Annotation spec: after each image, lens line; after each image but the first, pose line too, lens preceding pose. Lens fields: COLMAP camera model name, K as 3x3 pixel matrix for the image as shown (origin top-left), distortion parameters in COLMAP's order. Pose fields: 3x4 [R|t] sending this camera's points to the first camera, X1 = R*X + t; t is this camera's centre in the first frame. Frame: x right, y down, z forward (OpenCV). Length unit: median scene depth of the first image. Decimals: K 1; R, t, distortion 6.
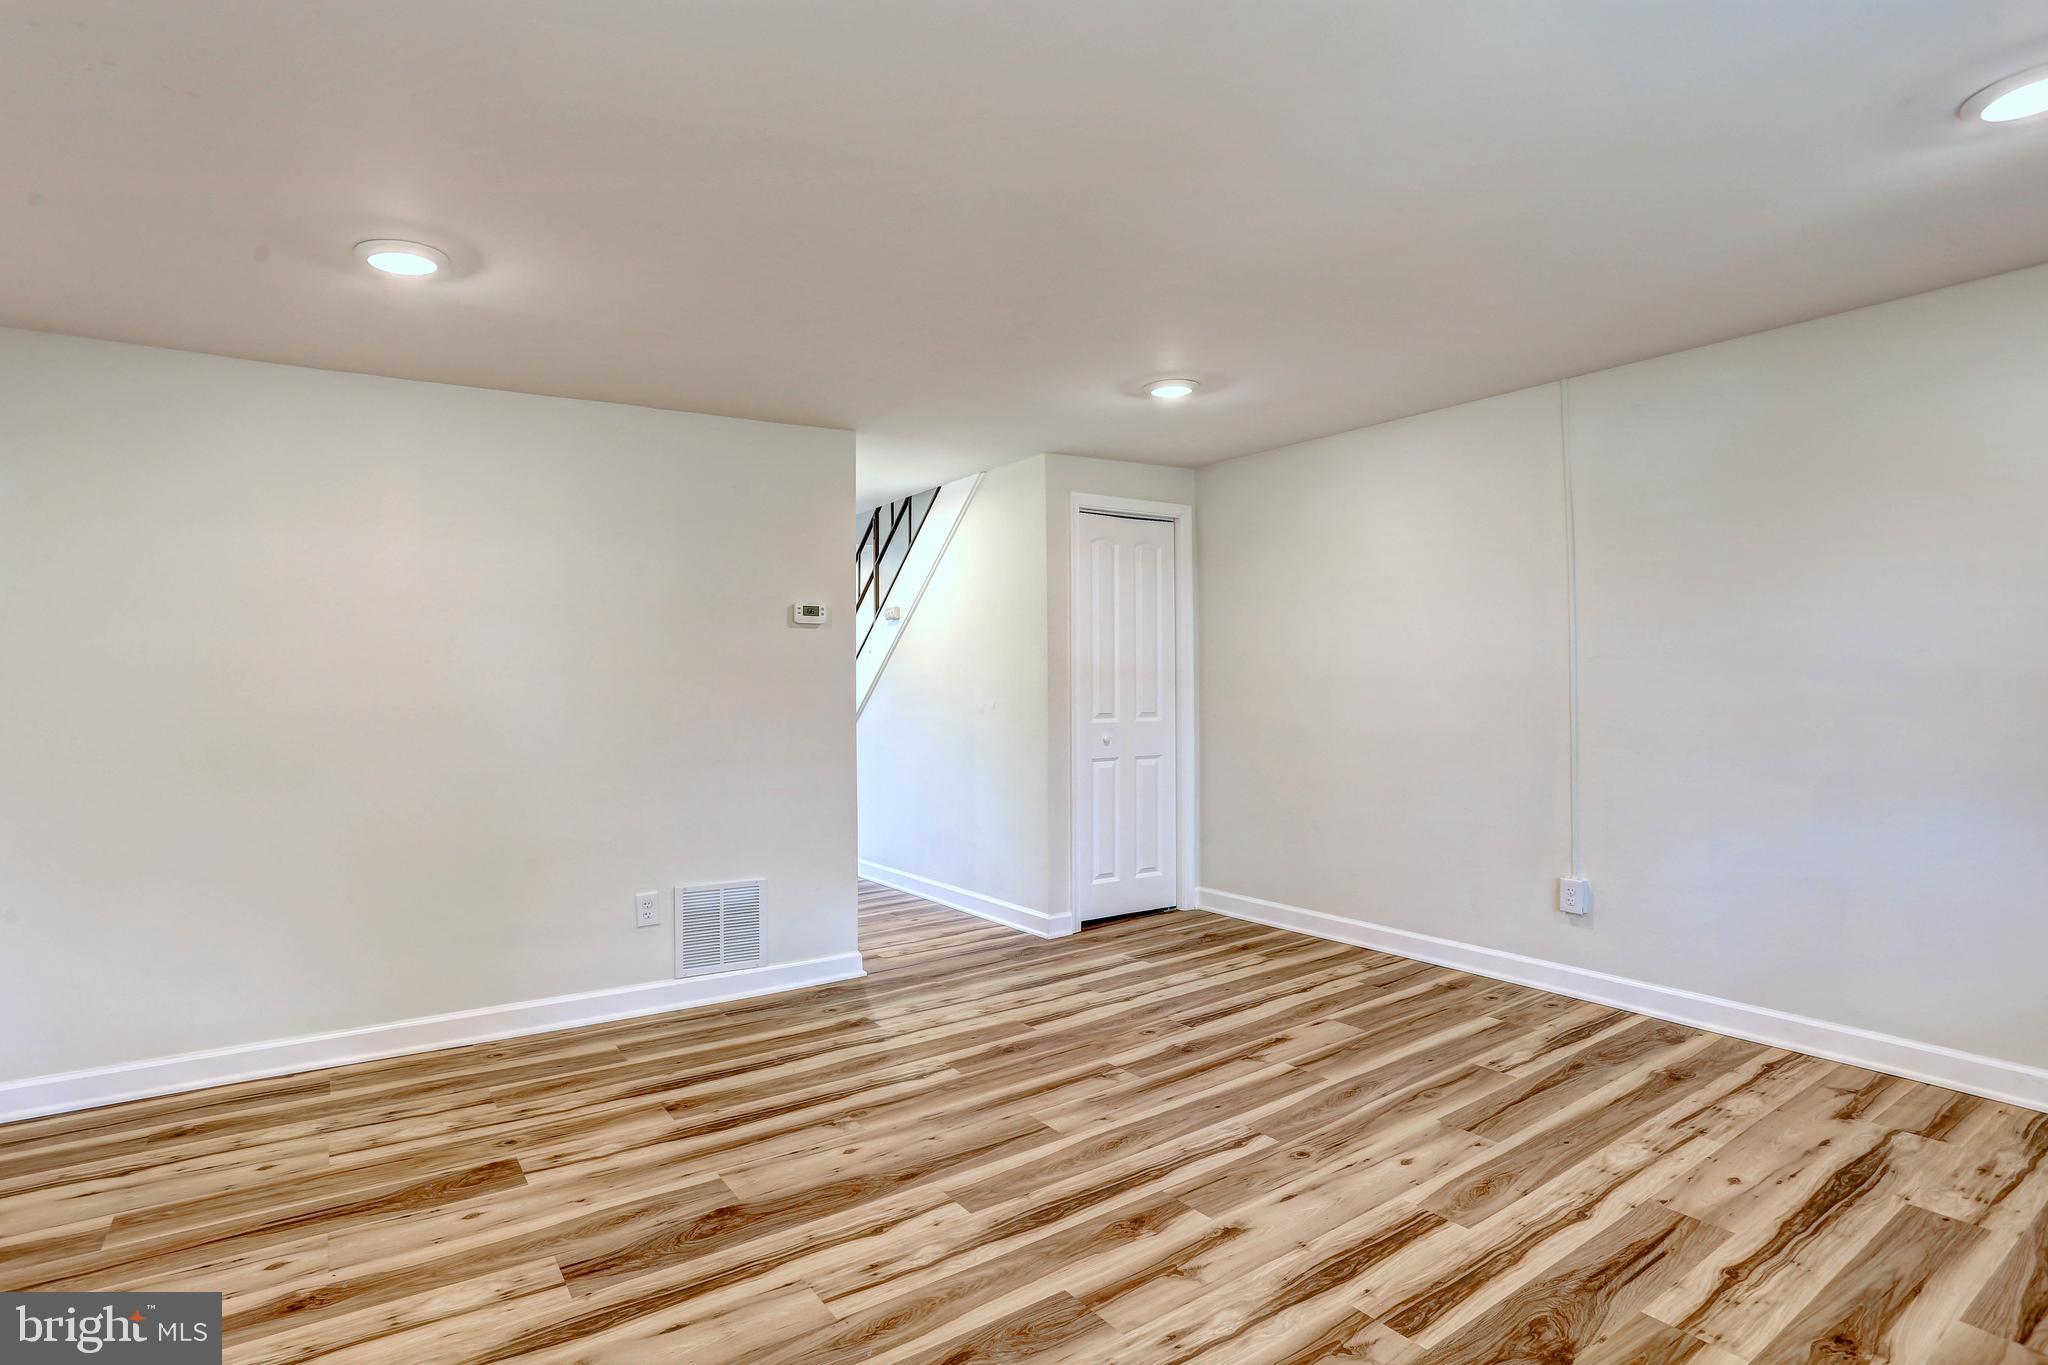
lens RADIAL K [[1019.8, 0, 1042.0], [0, 1019.8, 668.5], [0, 0, 1]] dist [-0.080766, 0.038017]
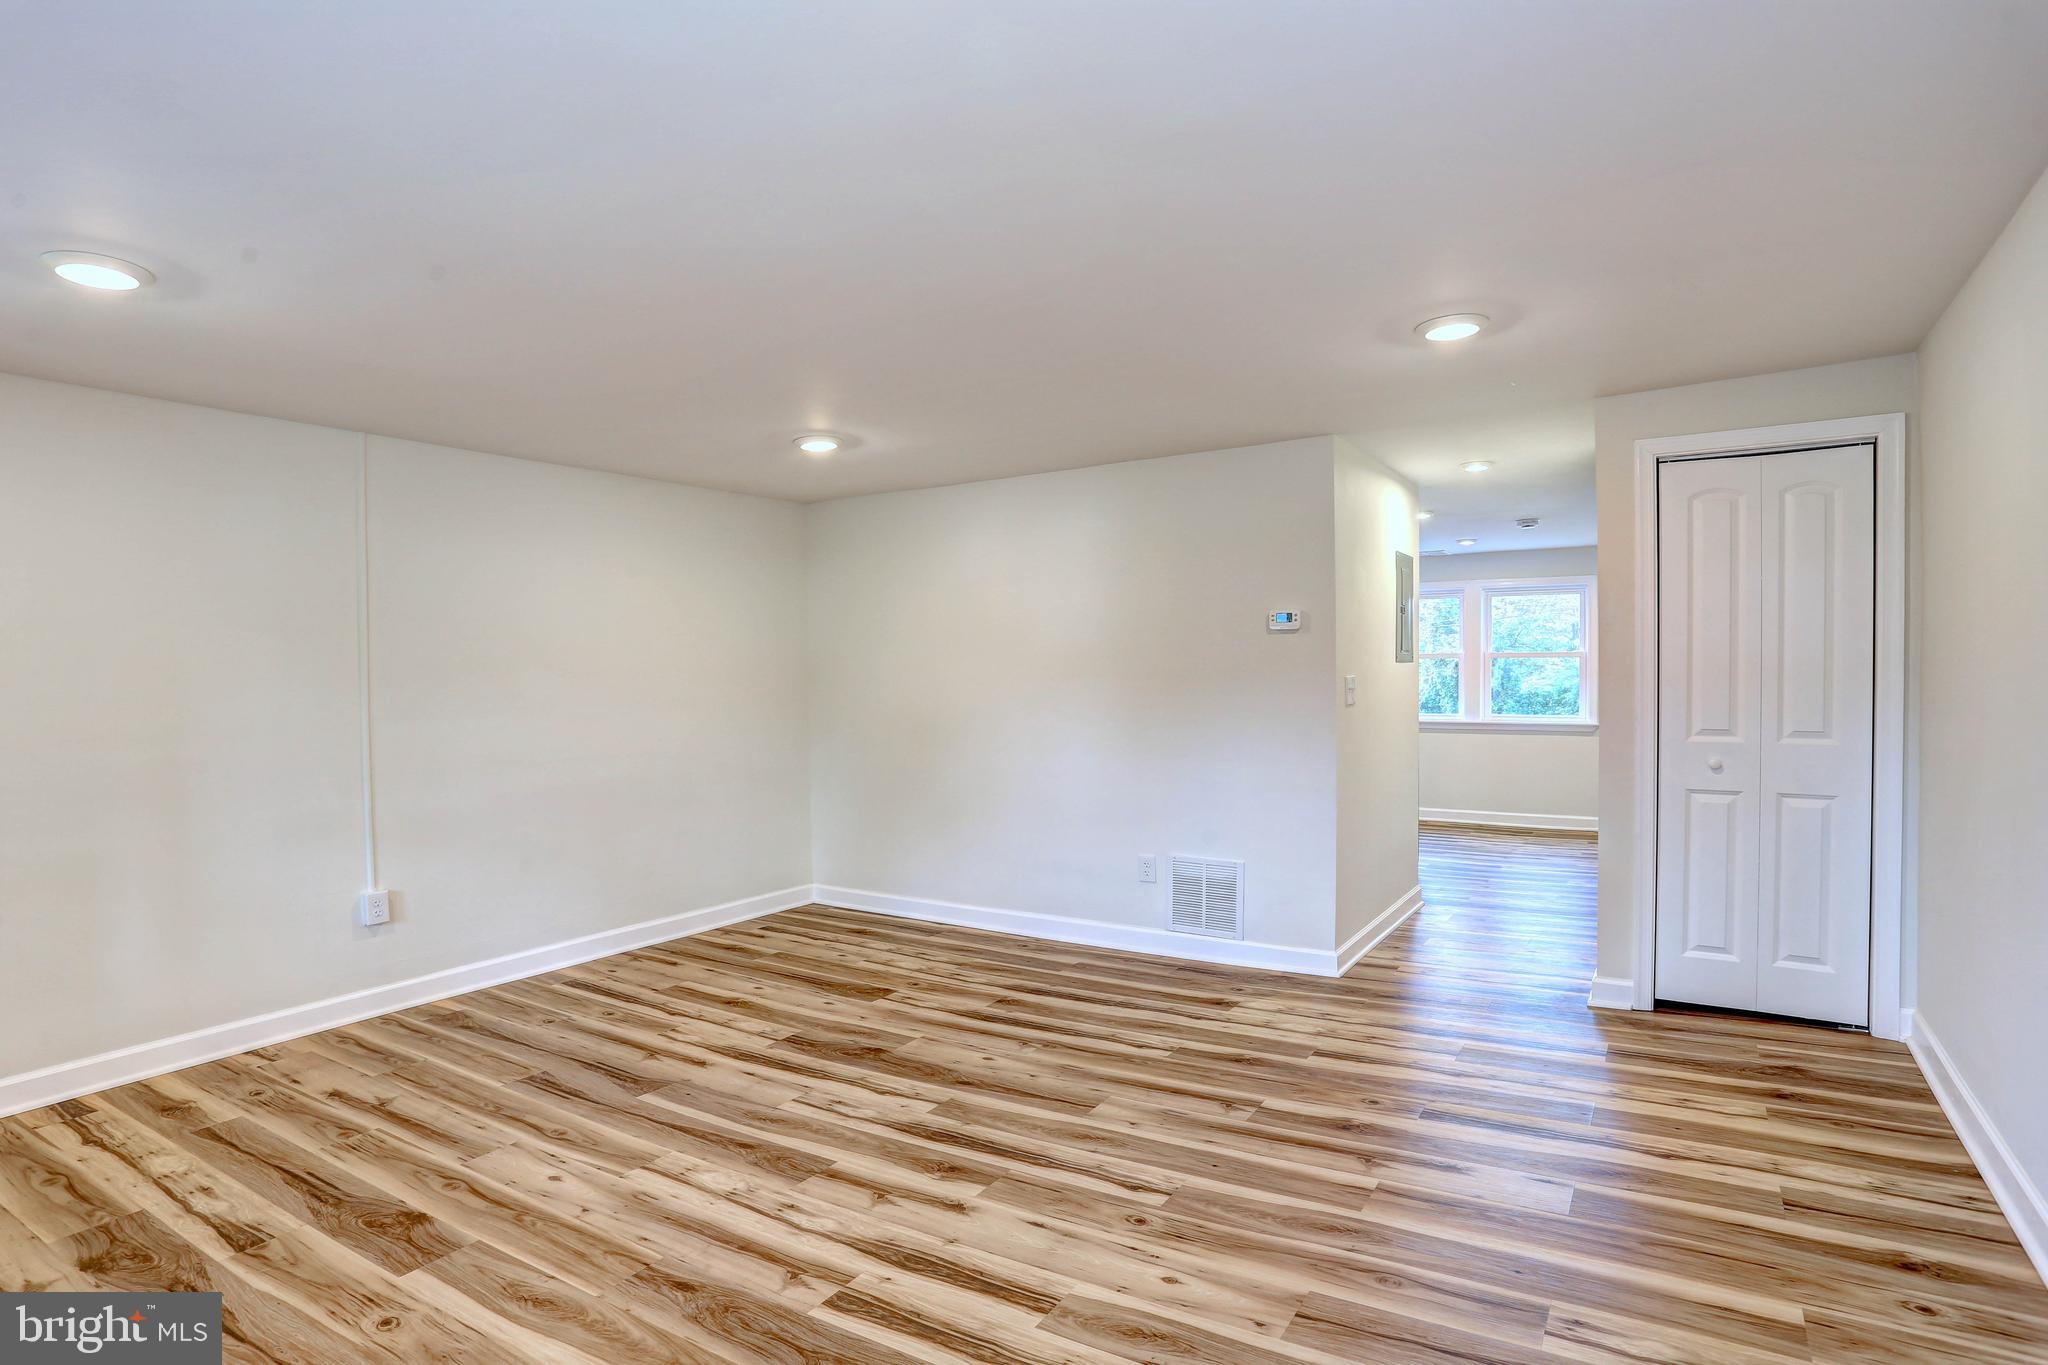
lens RADIAL K [[1043.4, 0, 1065.4], [0, 1043.4, 645.8], [0, 0, 1]] dist [-0.062084, 0.026995]
pose [[0.429693, -0.017602, -0.902803, 1.023023], [0.018167, 0.999776, -0.010847, -0.031813], [0.902792, -0.011740, 0.429917, 0.503626]]
